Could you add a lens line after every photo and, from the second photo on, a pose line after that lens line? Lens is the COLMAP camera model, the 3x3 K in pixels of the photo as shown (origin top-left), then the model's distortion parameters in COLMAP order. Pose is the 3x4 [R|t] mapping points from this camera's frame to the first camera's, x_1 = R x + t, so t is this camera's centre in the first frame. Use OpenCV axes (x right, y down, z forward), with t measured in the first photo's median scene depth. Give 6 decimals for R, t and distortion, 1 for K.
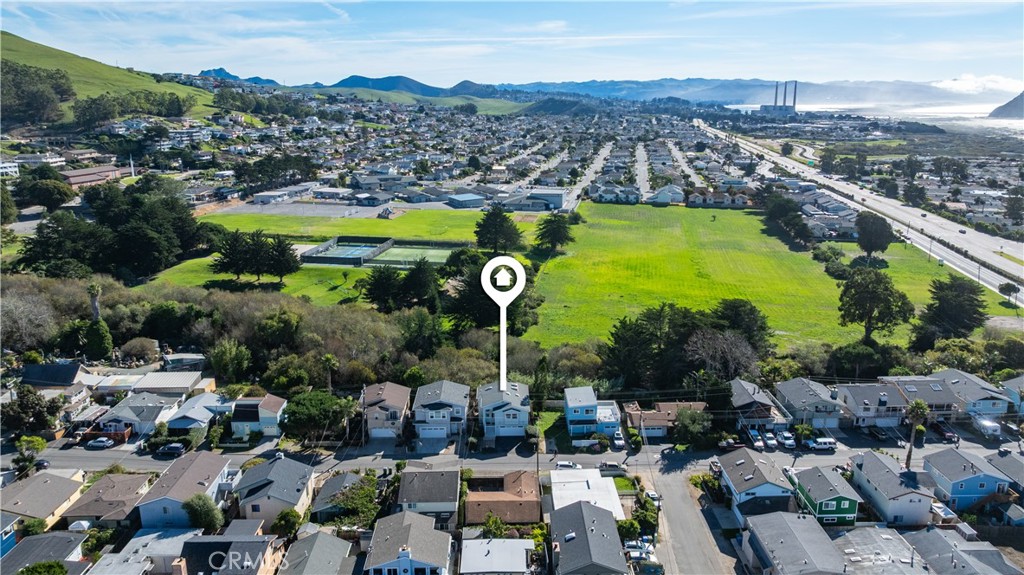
lens RADIAL K [[729.8, 0, 501.6], [0, 729.8, 286.1], [0, 0, 1]] dist [-0.025312, 0.005710]
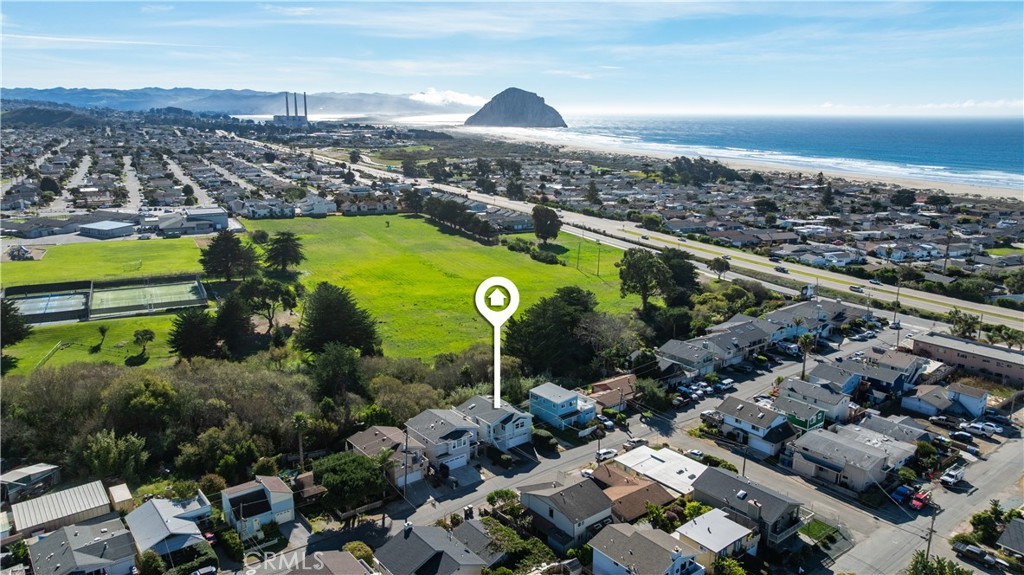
lens RADIAL K [[729.8, 0, 501.6], [0, 729.8, 286.1], [0, 0, 1]] dist [-0.025312, 0.005710]
pose [[0.795056, -0.134244, 0.591494, -0.496220], [0.142199, 0.989275, 0.033387, -0.041501], [-0.589632, 0.057565, 0.805618, 0.168583]]
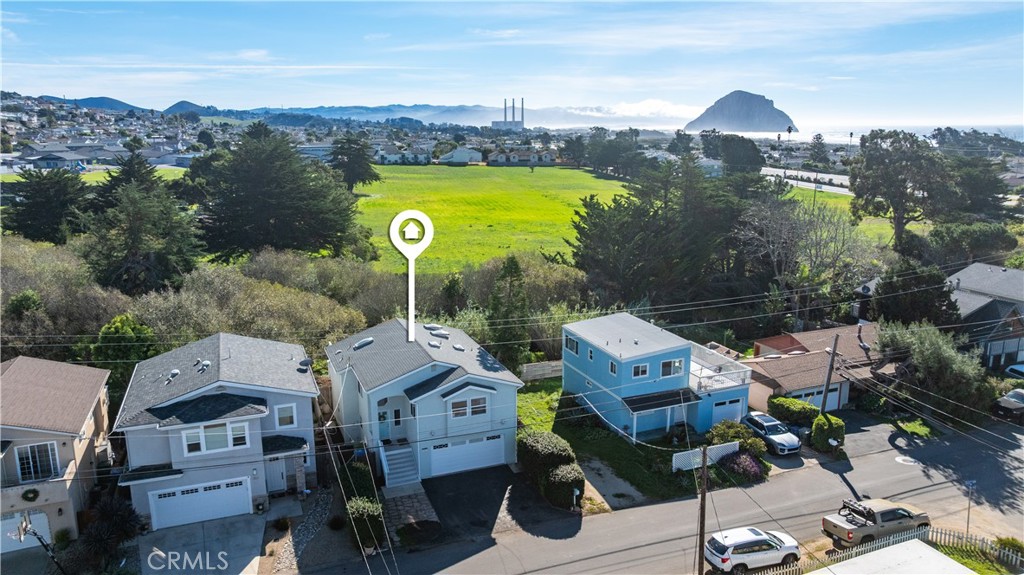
lens RADIAL K [[729.8, 0, 501.6], [0, 729.8, 286.1], [0, 0, 1]] dist [-0.025312, 0.005710]
pose [[0.937123, -0.073700, 0.341128, -0.065547], [0.084770, 0.996244, -0.017637, 0.115277], [-0.338547, 0.045445, 0.939851, 0.604970]]
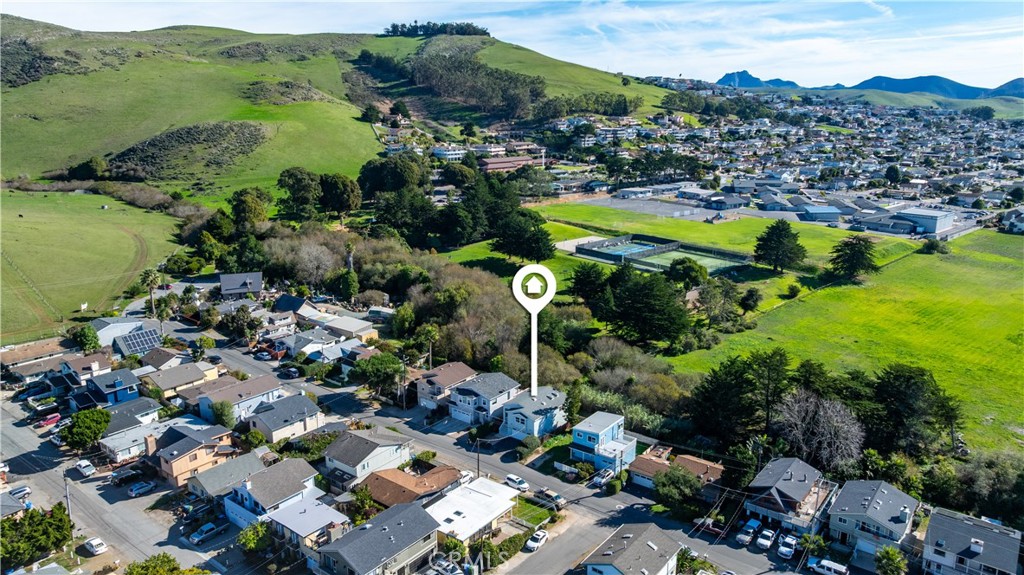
lens RADIAL K [[699.3, 0, 499.8], [0, 699.3, 288.5], [0, 0, 1]] dist [-0.026491, 0.000457]
pose [[0.778678, 0.159871, -0.606715, 0.471497], [-0.152466, 0.986222, 0.064192, -0.050695], [0.608618, 0.042519, 0.792324, 0.185096]]
